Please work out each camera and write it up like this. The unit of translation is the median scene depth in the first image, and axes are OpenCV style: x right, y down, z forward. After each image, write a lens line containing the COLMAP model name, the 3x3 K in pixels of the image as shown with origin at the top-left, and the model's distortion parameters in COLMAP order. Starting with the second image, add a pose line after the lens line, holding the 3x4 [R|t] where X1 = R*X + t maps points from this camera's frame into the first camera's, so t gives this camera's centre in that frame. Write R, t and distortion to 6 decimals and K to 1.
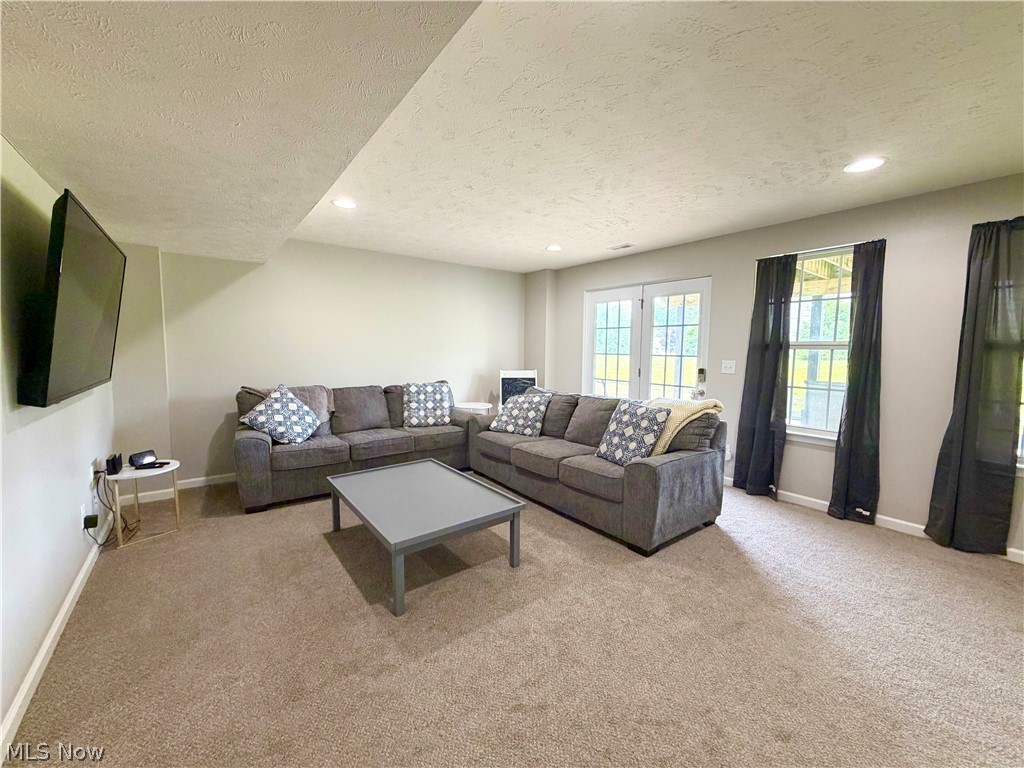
lens RADIAL K [[409.7, 0, 509.9], [0, 409.7, 381.2], [0, 0, 1]] dist [-0.001021, 0.001108]
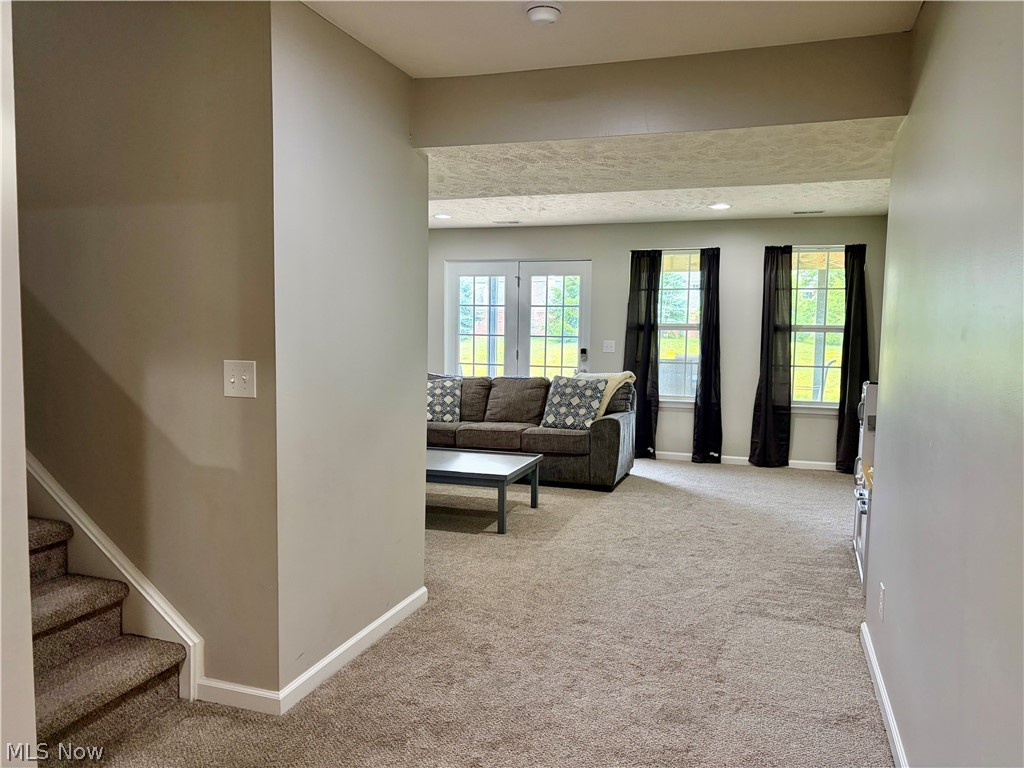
lens RADIAL K [[774.0, 0, 511.7], [0, 774.0, 383.7], [0, 0, 1]] dist [0.053914, -0.002071]
pose [[0.828662, -0.037876, 0.558466, -1.029609], [0.040458, 0.999151, 0.007732, 0.047238], [-0.558285, 0.016187, 0.829491, -0.687151]]
